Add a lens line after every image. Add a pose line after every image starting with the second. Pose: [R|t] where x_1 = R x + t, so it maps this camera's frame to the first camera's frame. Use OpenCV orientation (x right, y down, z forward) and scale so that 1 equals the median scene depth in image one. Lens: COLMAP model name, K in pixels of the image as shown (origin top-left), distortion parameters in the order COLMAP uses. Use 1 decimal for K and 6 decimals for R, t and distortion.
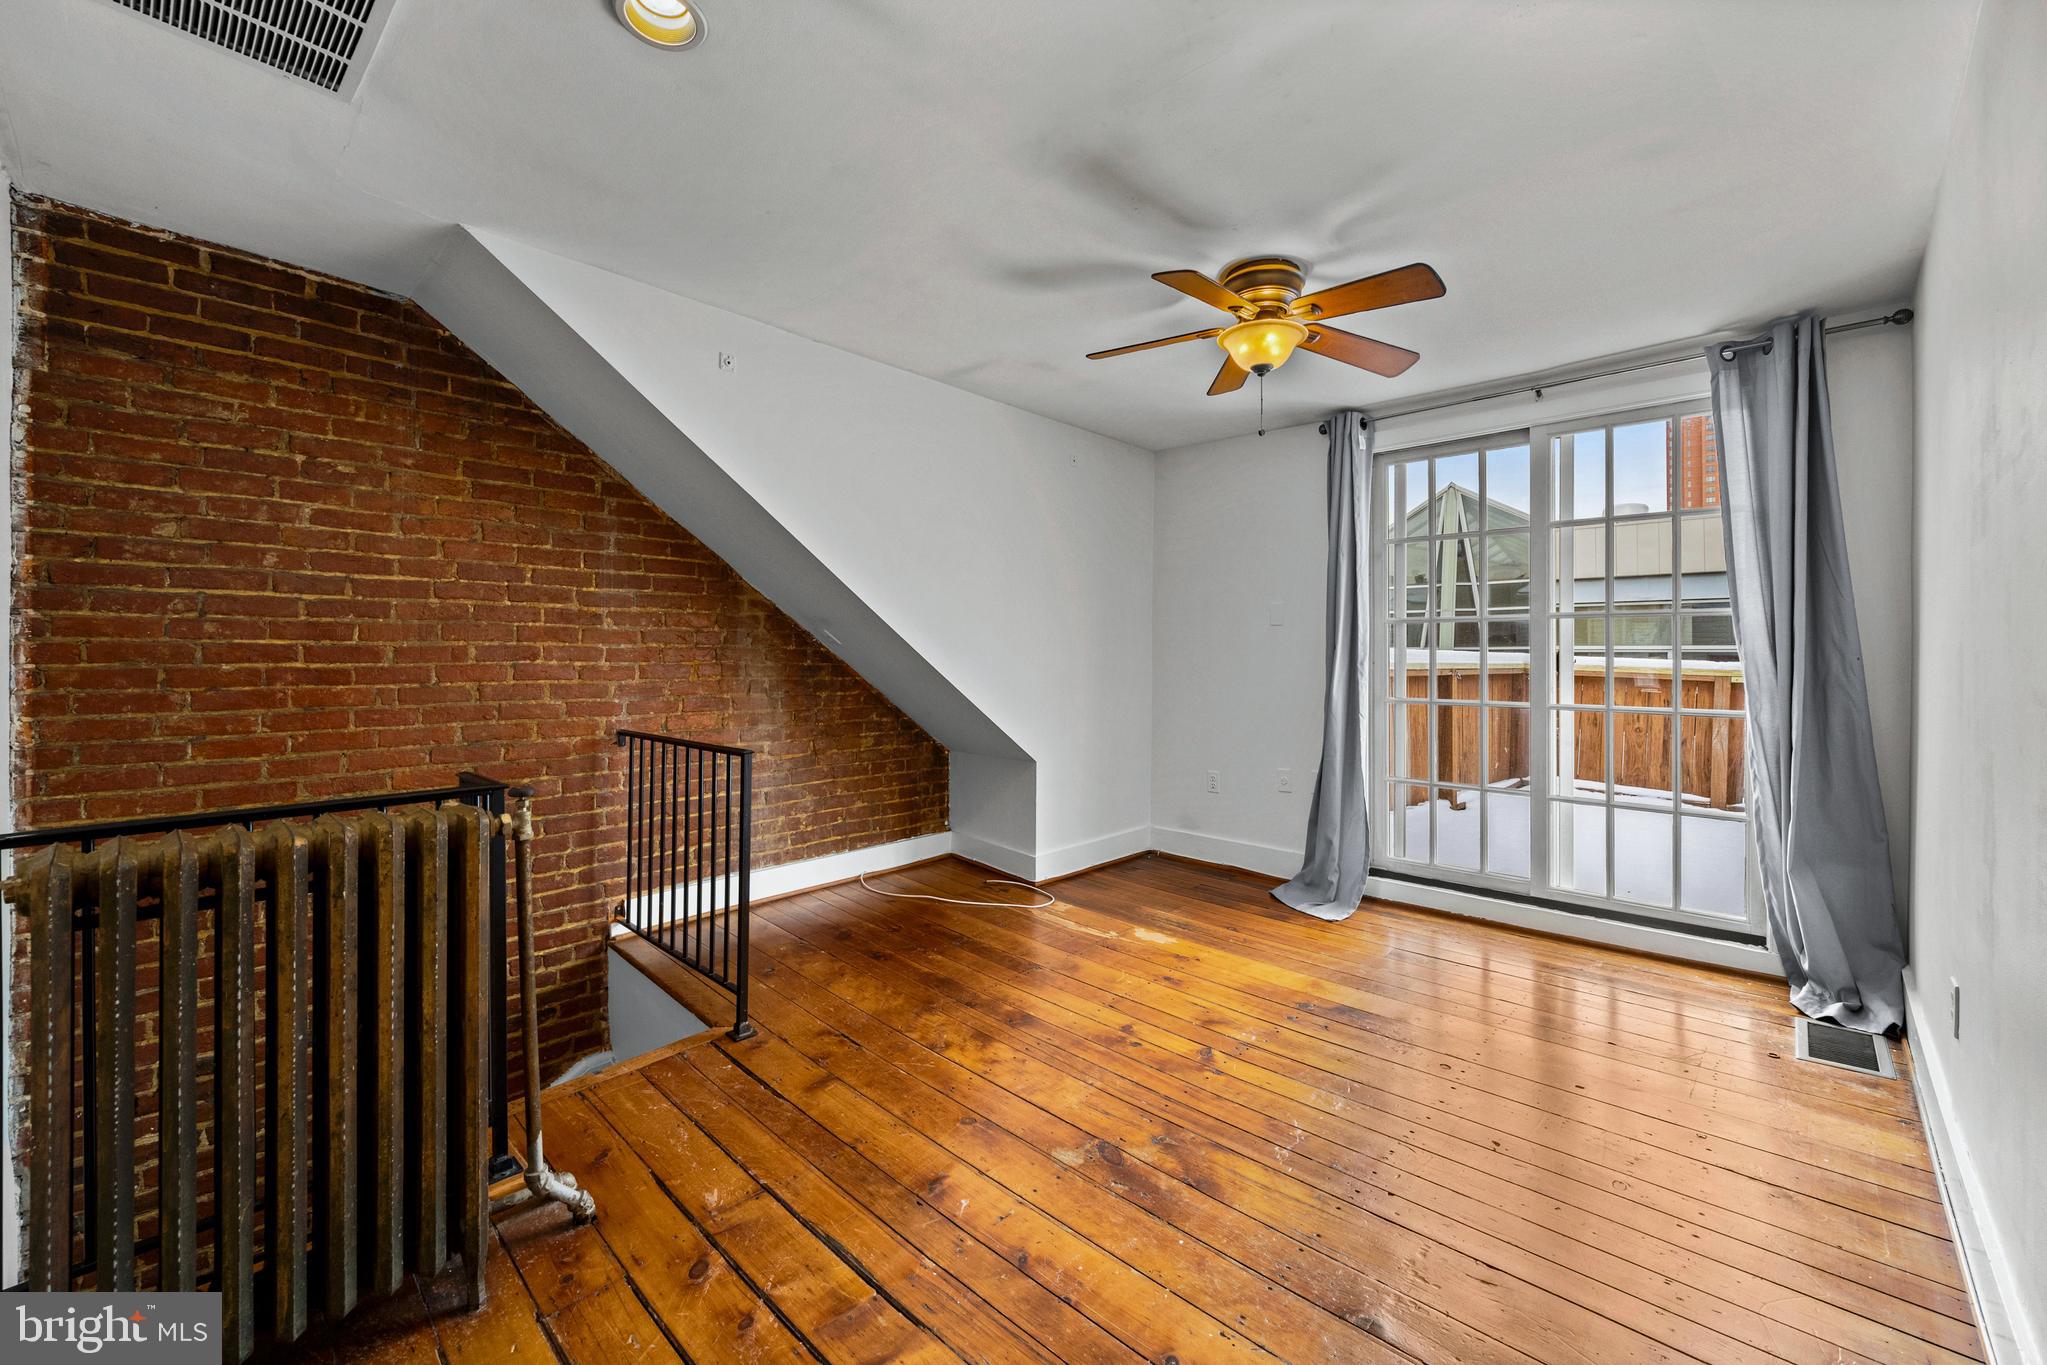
lens RADIAL K [[802.6, 0, 1024.4], [0, 802.6, 687.5], [0, 0, 1]] dist [-0.000972, 0.000555]
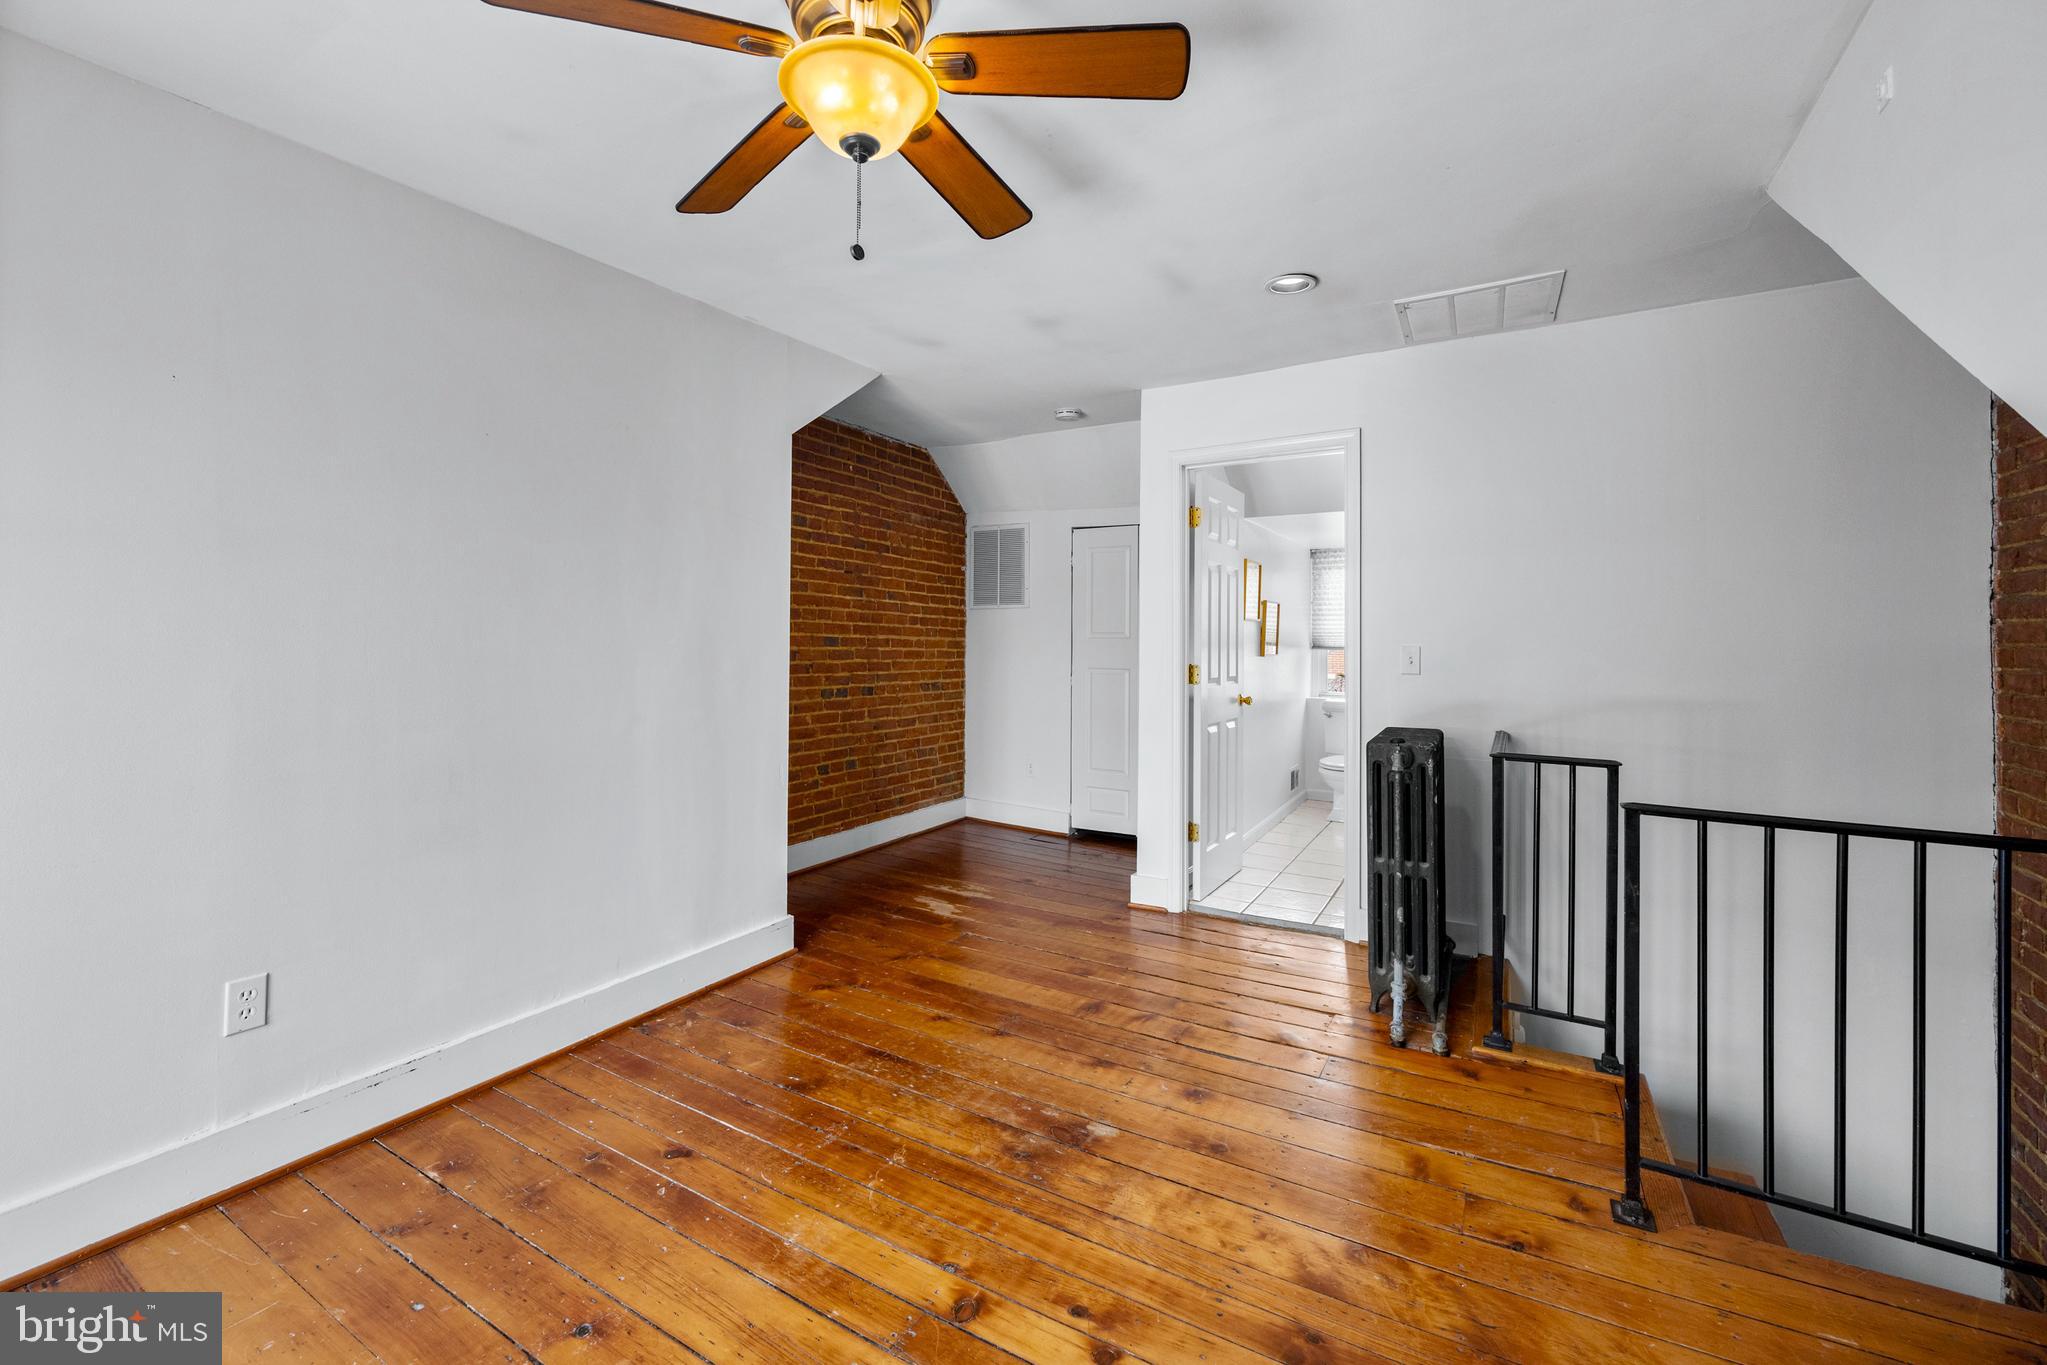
lens RADIAL K [[820.9, 0, 1024.2], [0, 820.9, 661.0], [0, 0, 1]] dist [0.002350, -0.005119]
pose [[-0.972627, -0.000494, -0.232372, 0.364529], [-0.009890, 0.999180, 0.039270, -0.069086], [0.232162, 0.040493, -0.971834, 1.792047]]
